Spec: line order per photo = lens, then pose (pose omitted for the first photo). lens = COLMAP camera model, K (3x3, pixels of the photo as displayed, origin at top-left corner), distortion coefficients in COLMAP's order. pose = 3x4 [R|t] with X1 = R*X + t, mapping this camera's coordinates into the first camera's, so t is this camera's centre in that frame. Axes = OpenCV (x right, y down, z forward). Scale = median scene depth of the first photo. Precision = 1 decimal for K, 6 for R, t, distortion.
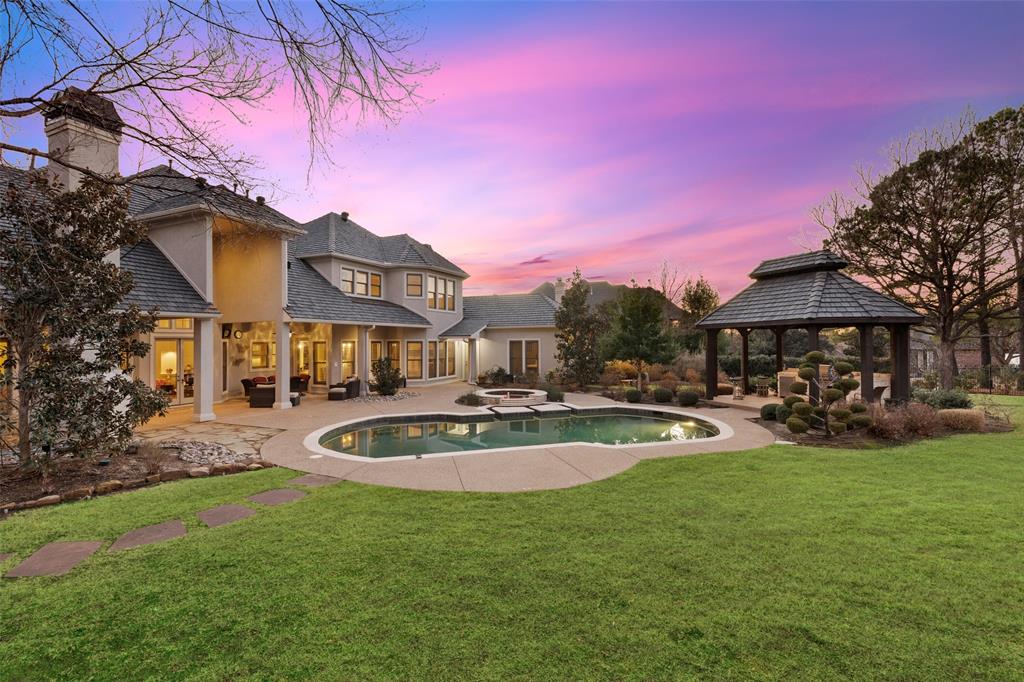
lens RADIAL K [[466.1, 0, 510.2], [0, 466.1, 342.6], [0, 0, 1]] dist [-0.001763, 0.000142]
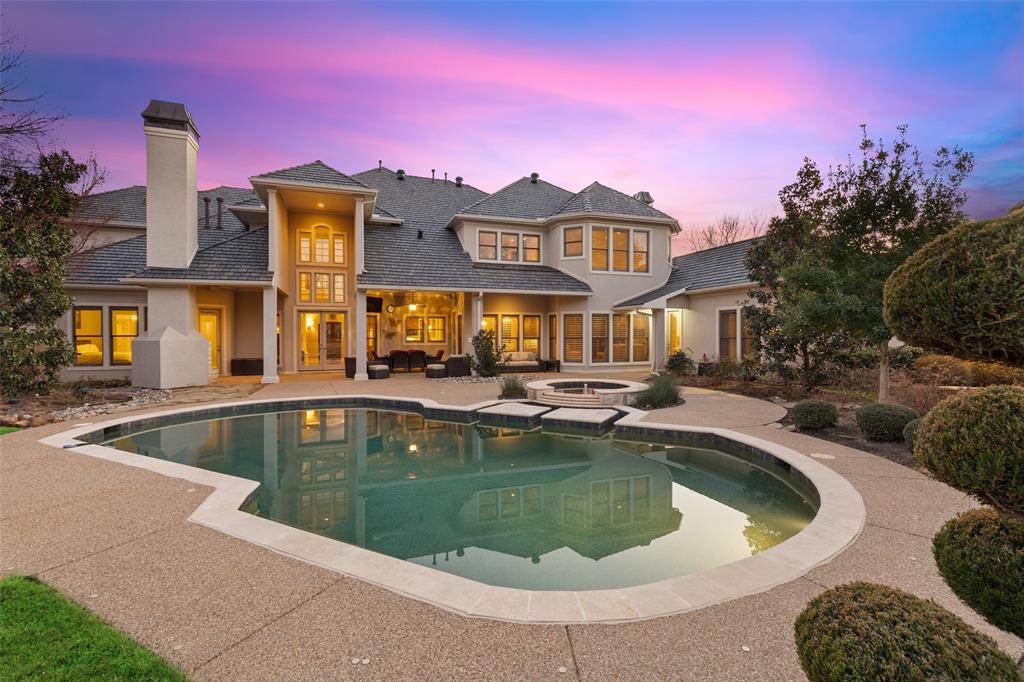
lens RADIAL K [[466.1, 0, 511.9], [0, 466.1, 337.5], [0, 0, 1]] dist [-0.001763, 0.000142]
pose [[0.668619, 0.006728, -0.743575, 0.306775], [-0.002649, 0.999974, 0.006665, 0.031824], [0.743601, -0.002487, 0.668619, 0.406606]]
